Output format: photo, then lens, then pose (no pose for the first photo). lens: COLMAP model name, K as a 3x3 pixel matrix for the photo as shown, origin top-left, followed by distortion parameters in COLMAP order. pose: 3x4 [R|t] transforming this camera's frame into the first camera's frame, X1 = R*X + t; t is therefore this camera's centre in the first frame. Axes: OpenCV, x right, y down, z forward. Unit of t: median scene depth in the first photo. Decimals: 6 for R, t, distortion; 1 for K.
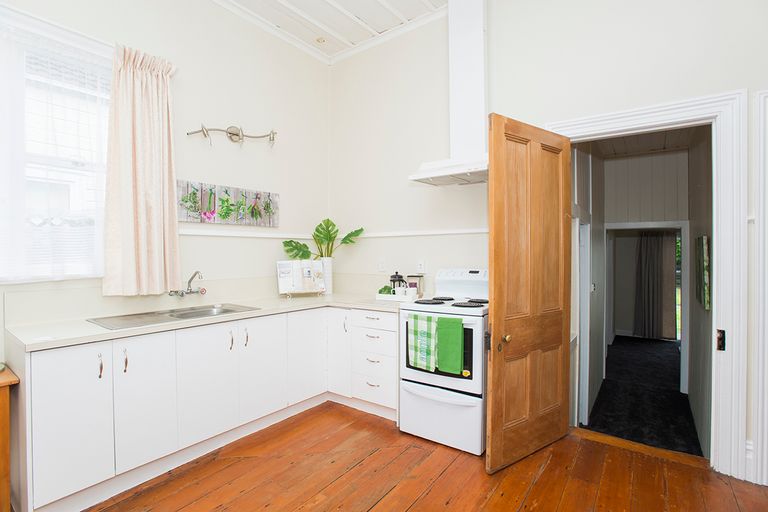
lens RADIAL K [[374.0, 0, 370.3], [0, 374.0, 254.4], [0, 0, 1]] dist [-0.051531, 0.012125]
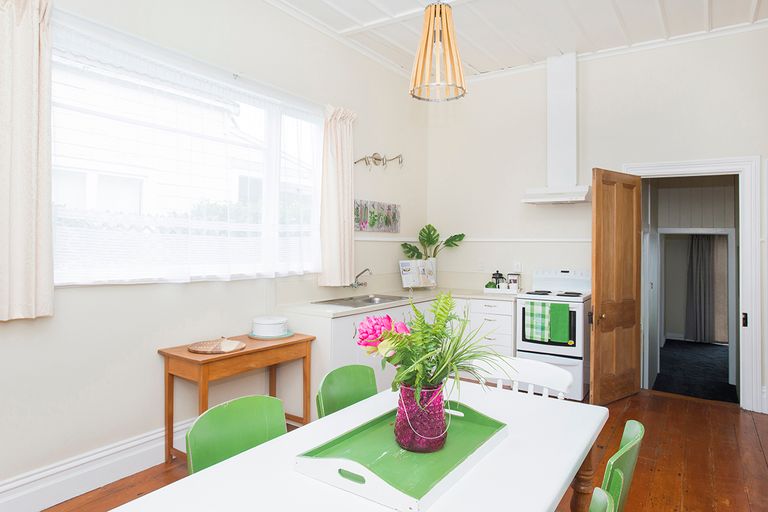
lens RADIAL K [[477.7, 0, 382.2], [0, 477.7, 236.4], [0, 0, 1]] dist [-0.001949, -0.000260]
pose [[0.998004, 0.015851, 0.061124, -0.527395], [-0.014474, 0.999633, -0.022918, -0.032048], [-0.061465, 0.021988, 0.997867, -0.720154]]
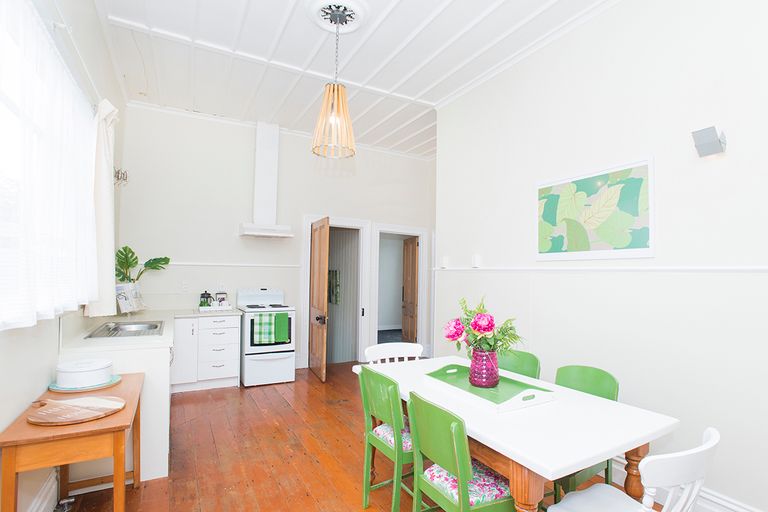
lens RADIAL K [[392.0, 0, 385.3], [0, 392.0, 276.8], [0, 0, 1]] dist [-0.054747, 0.000231]
pose [[0.413955, 0.009498, 0.910248, -1.255662], [-0.011964, 0.999916, -0.004992, -0.010295], [-0.910219, -0.008823, 0.414034, -0.281746]]
